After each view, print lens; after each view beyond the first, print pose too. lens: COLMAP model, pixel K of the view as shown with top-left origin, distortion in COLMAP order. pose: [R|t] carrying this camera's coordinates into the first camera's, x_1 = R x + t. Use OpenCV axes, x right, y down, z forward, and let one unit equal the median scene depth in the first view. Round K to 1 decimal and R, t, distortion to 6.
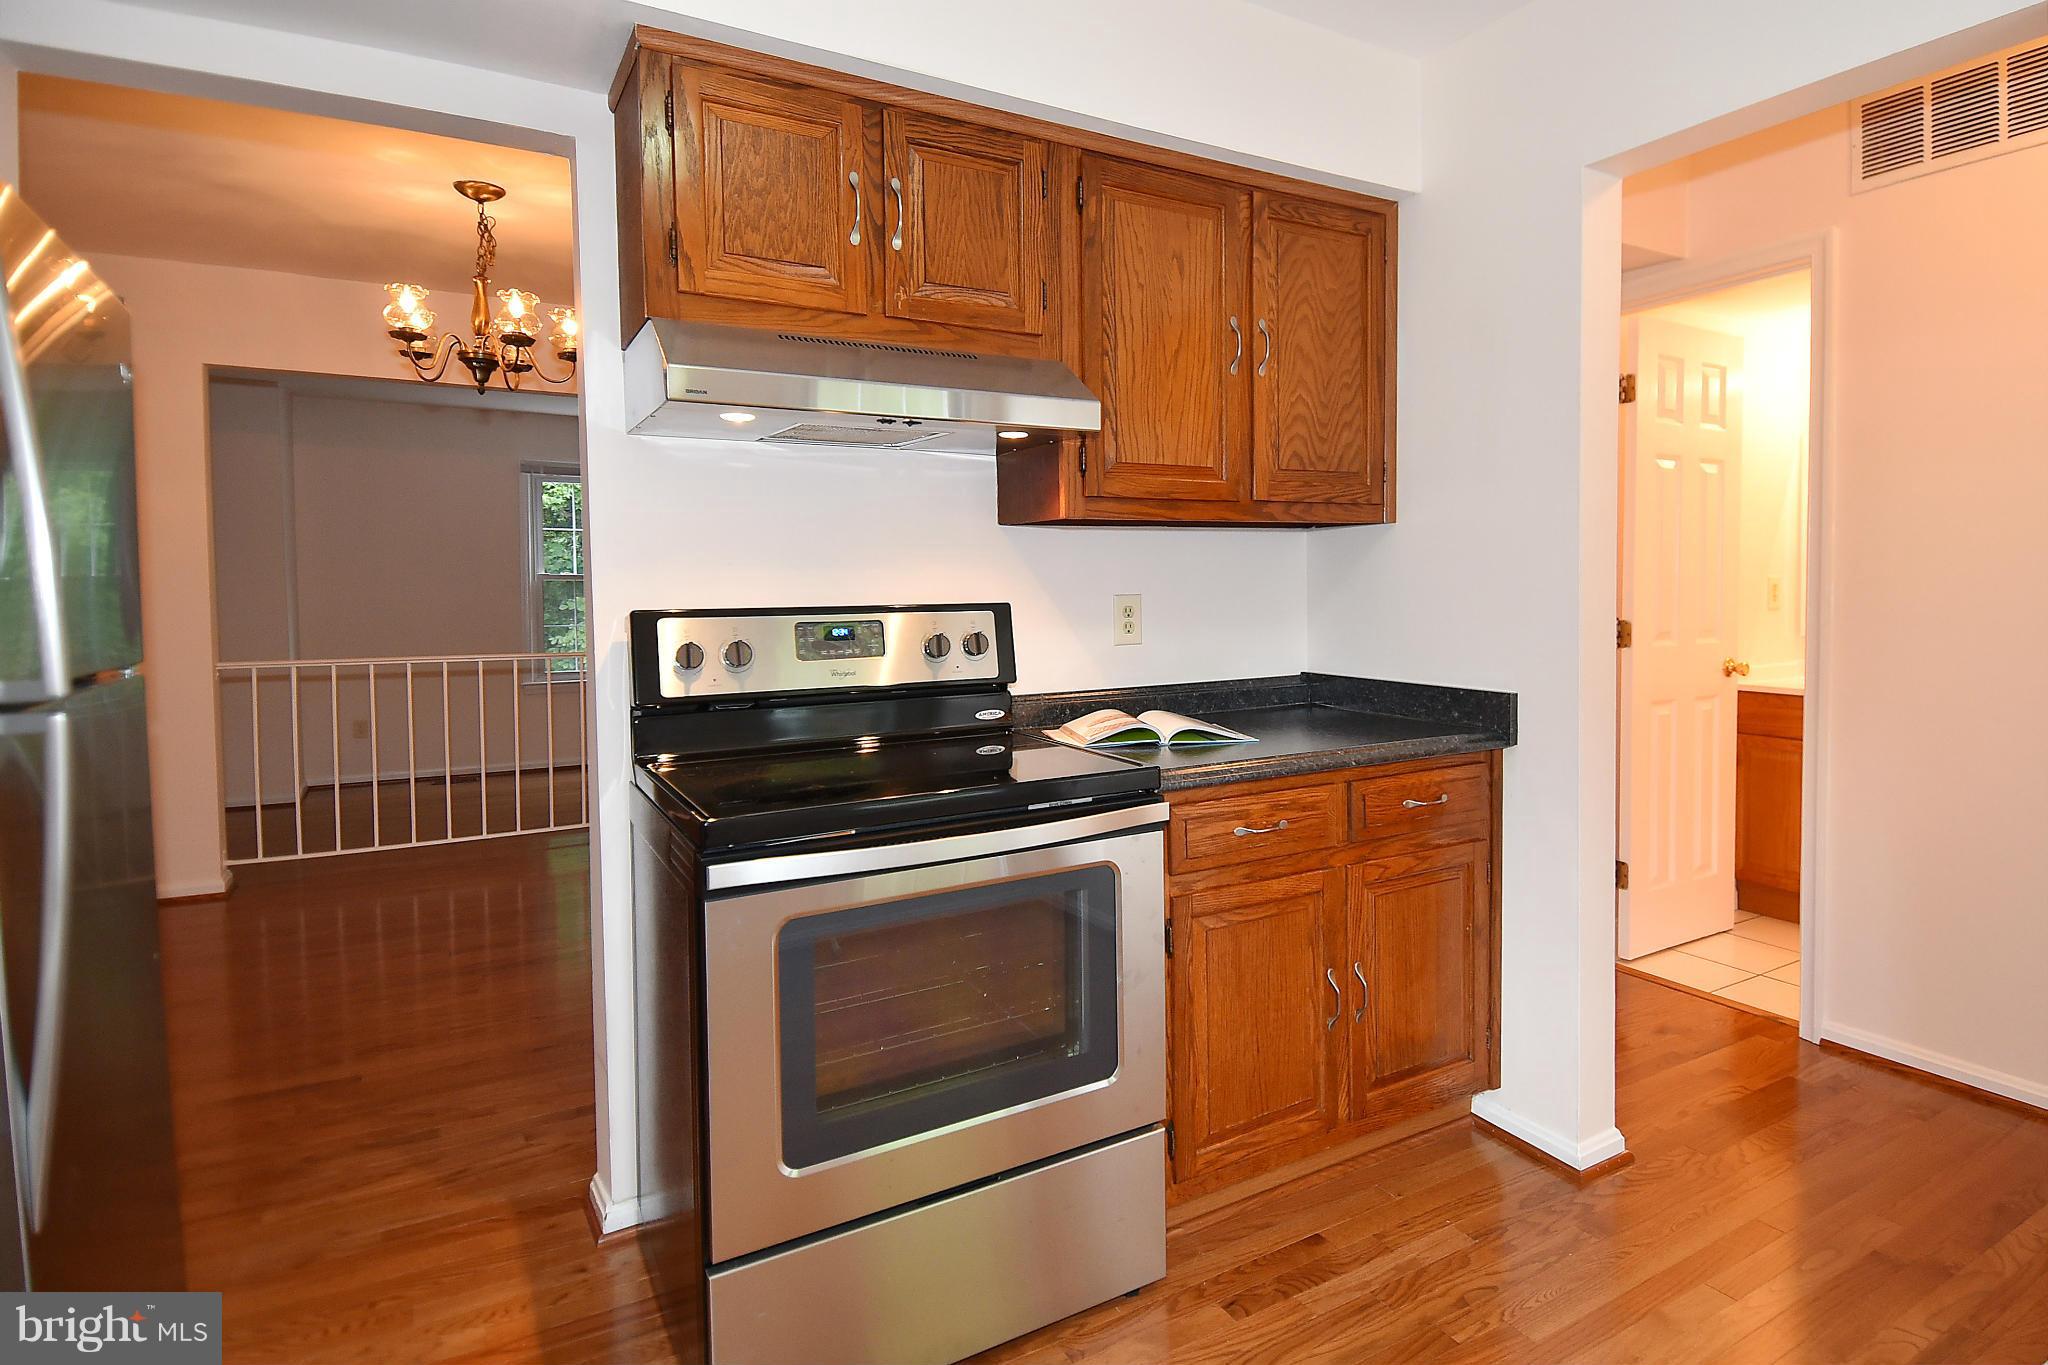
lens RADIAL K [[1096.4, 0, 1111.4], [0, 1096.4, 606.3], [0, 0, 1]] dist [0.062850, -0.055501]
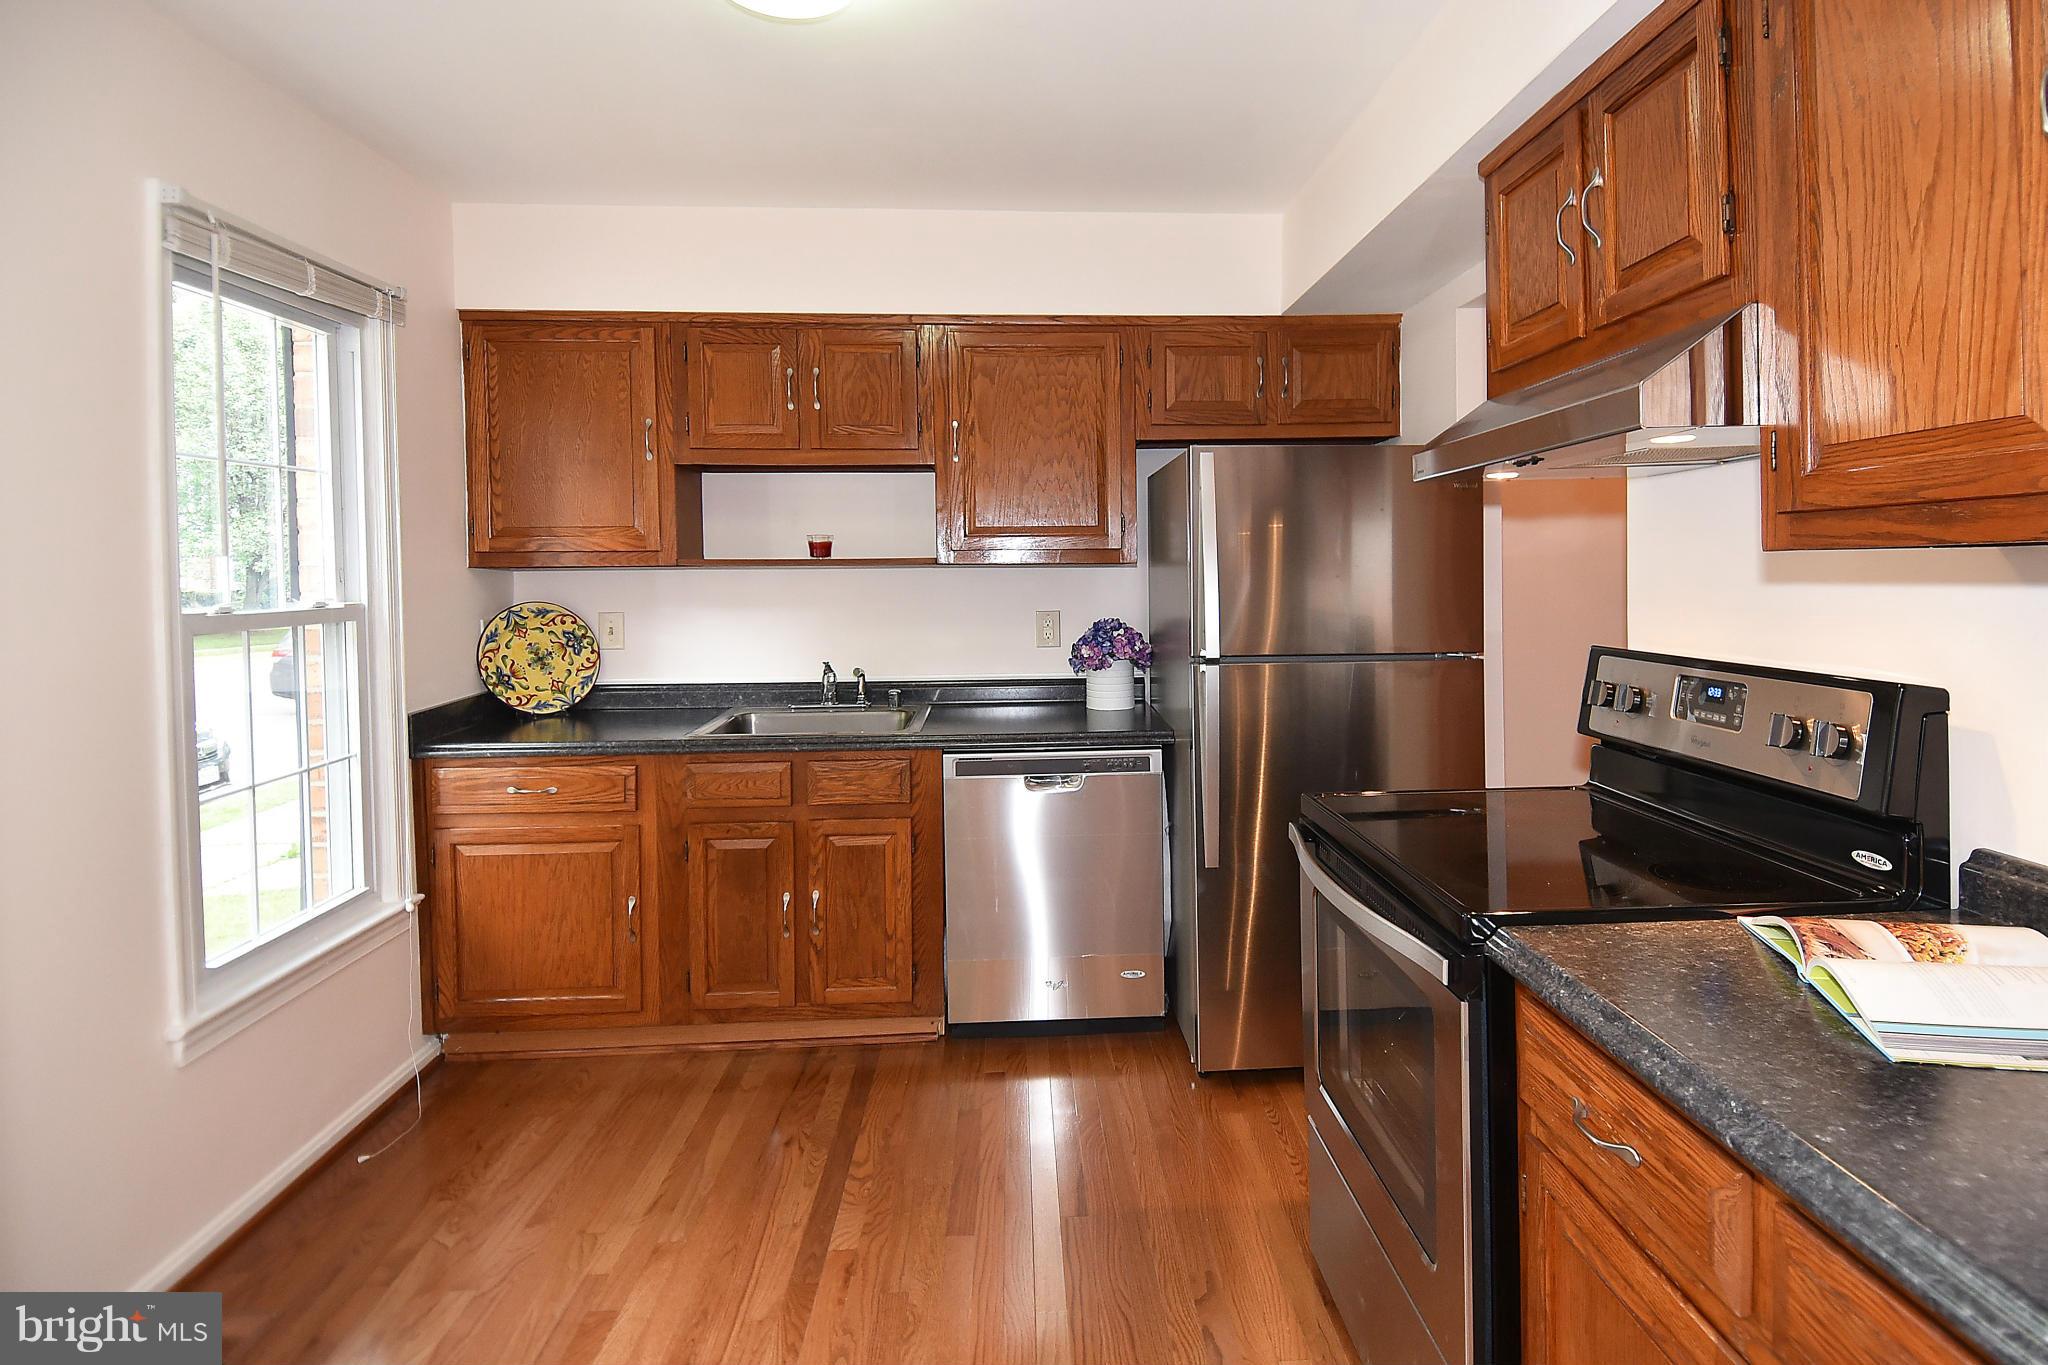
lens RADIAL K [[1096.4, 0, 1111.4], [0, 1096.4, 606.3], [0, 0, 1]] dist [0.062850, -0.055501]
pose [[-0.446745, 0.040947, -0.893724, 0.738351], [-0.011132, 0.998620, 0.051318, -0.083482], [0.894592, 0.032875, -0.445673, 1.036640]]
